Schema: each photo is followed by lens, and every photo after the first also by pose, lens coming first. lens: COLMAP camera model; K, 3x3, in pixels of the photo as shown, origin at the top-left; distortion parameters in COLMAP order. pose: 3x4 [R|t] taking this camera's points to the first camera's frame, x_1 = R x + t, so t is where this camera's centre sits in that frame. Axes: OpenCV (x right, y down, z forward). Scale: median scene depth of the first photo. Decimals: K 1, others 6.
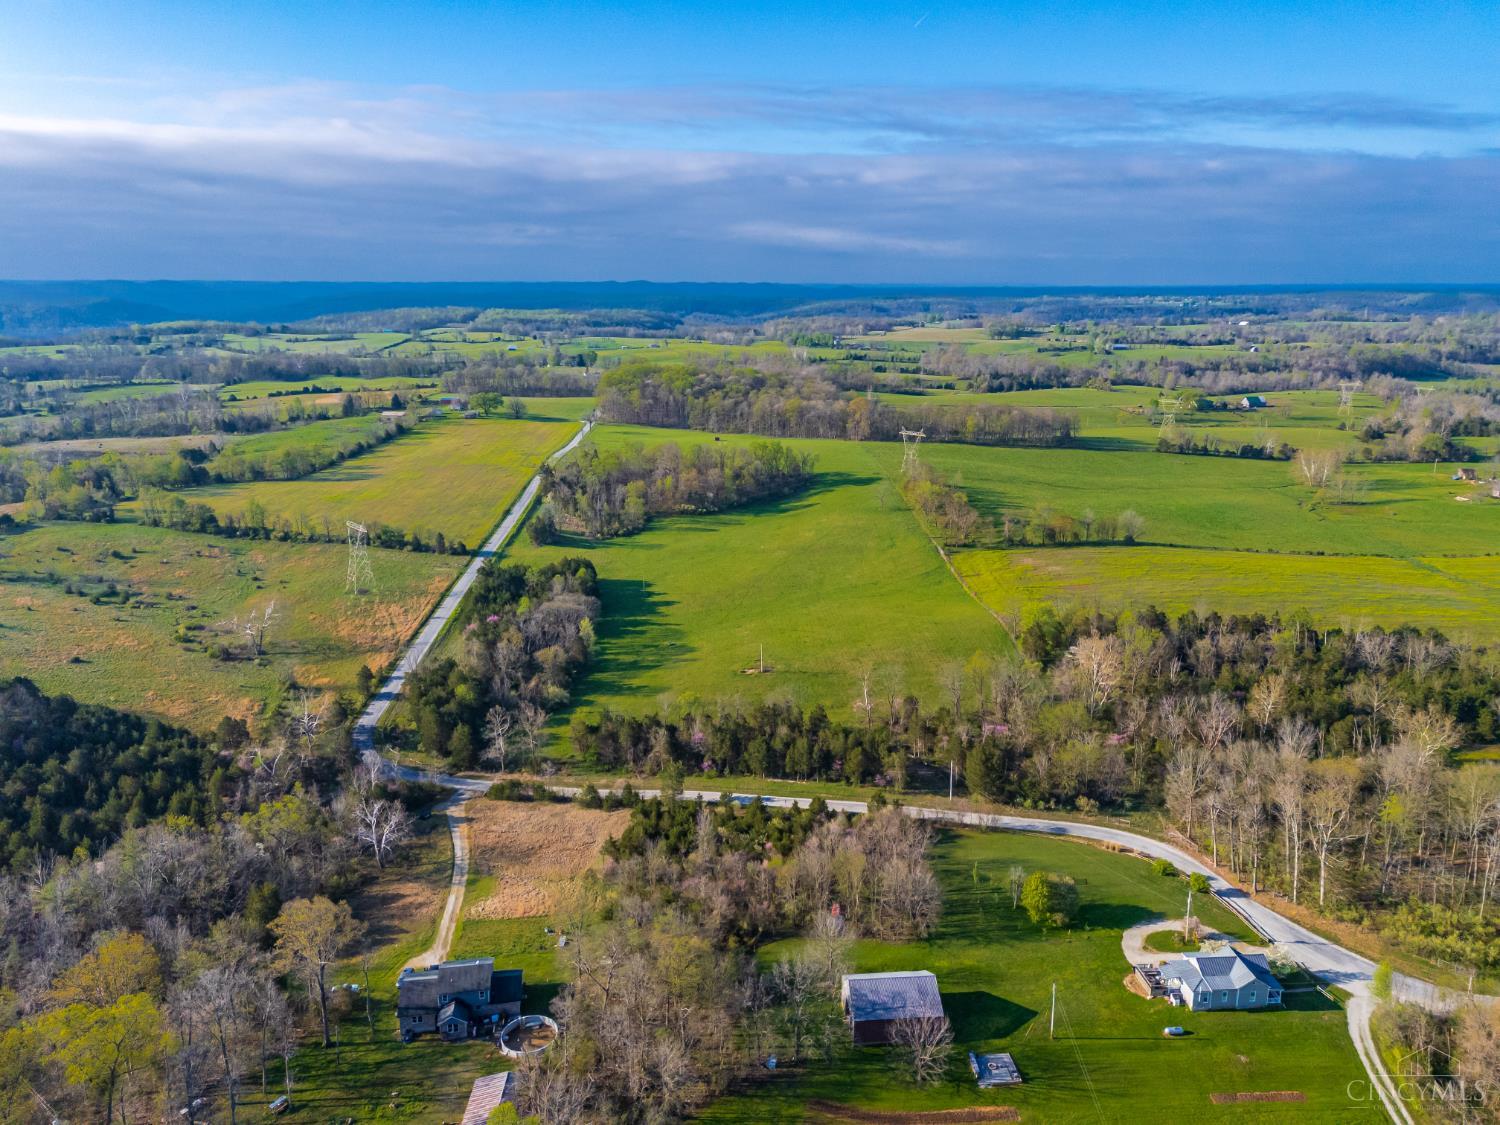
lens RADIAL K [[1103.5, 0, 759.3], [0, 1103.5, 540.5], [0, 0, 1]] dist [0.070466, -0.054344]
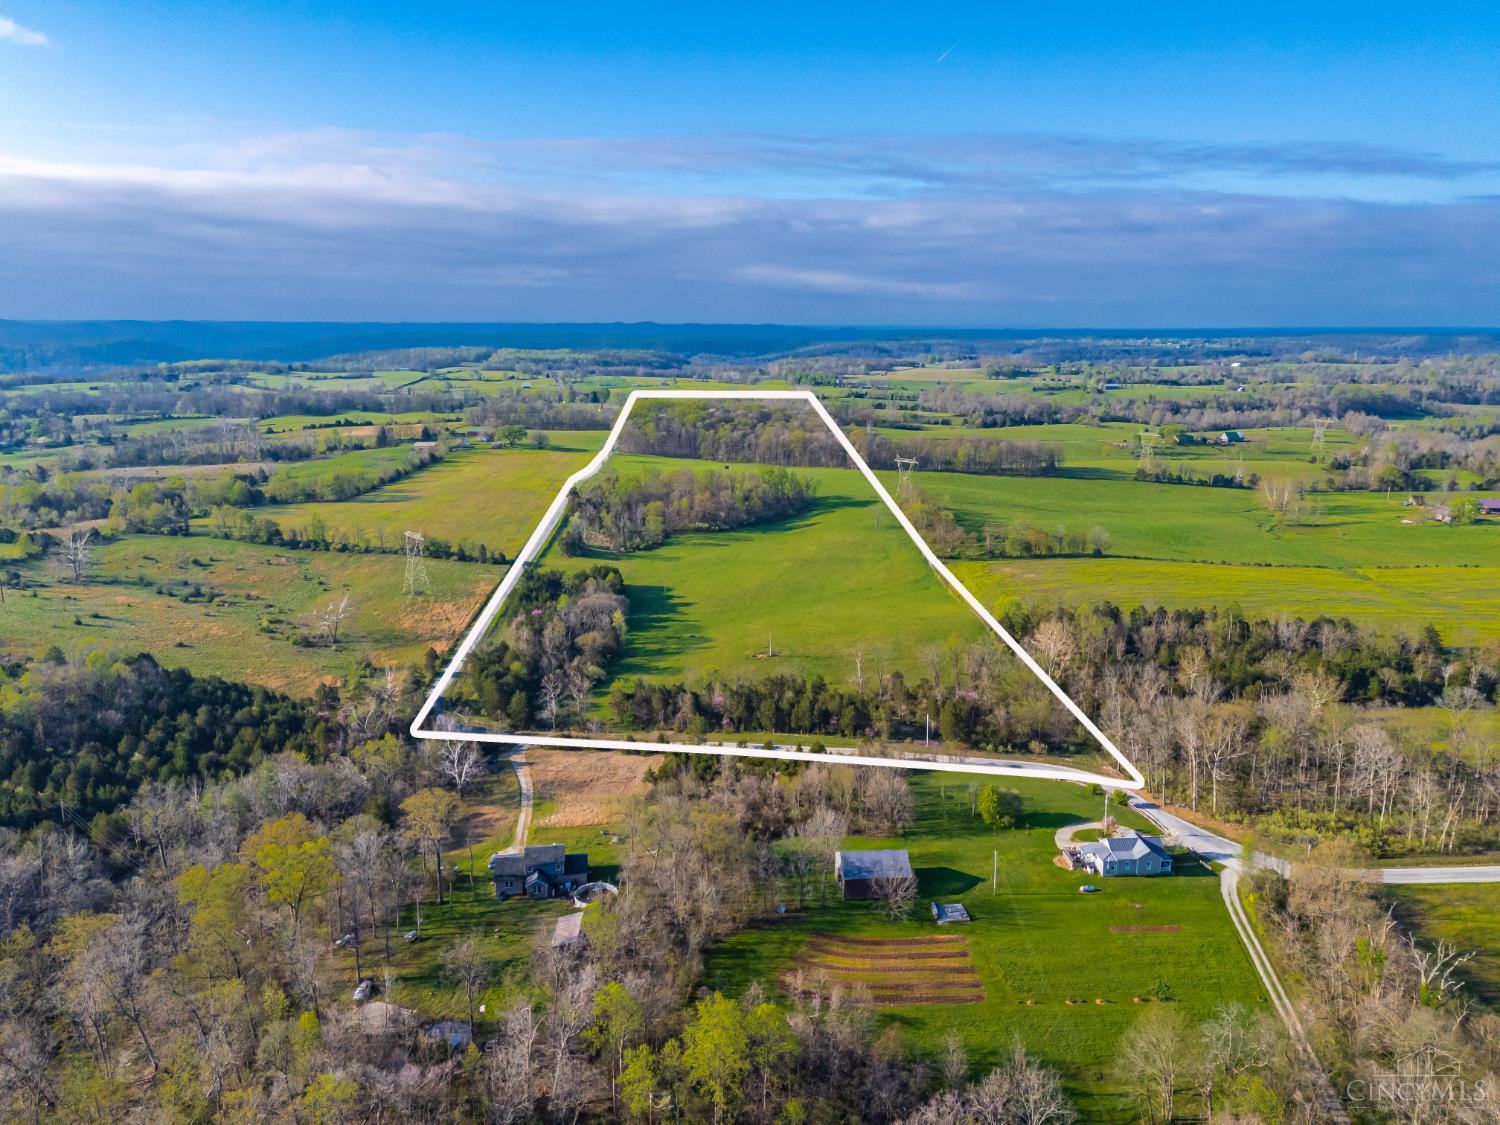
lens RADIAL K [[1103.5, 0, 756.8], [0, 1103.5, 563.2], [0, 0, 1]] dist [0.070466, -0.054344]
pose [[0.999981, 0.003677, -0.004908, -0.004489], [-0.003756, 0.999862, -0.016195, 0.027023], [0.004848, 0.016213, 0.999857, -0.109430]]
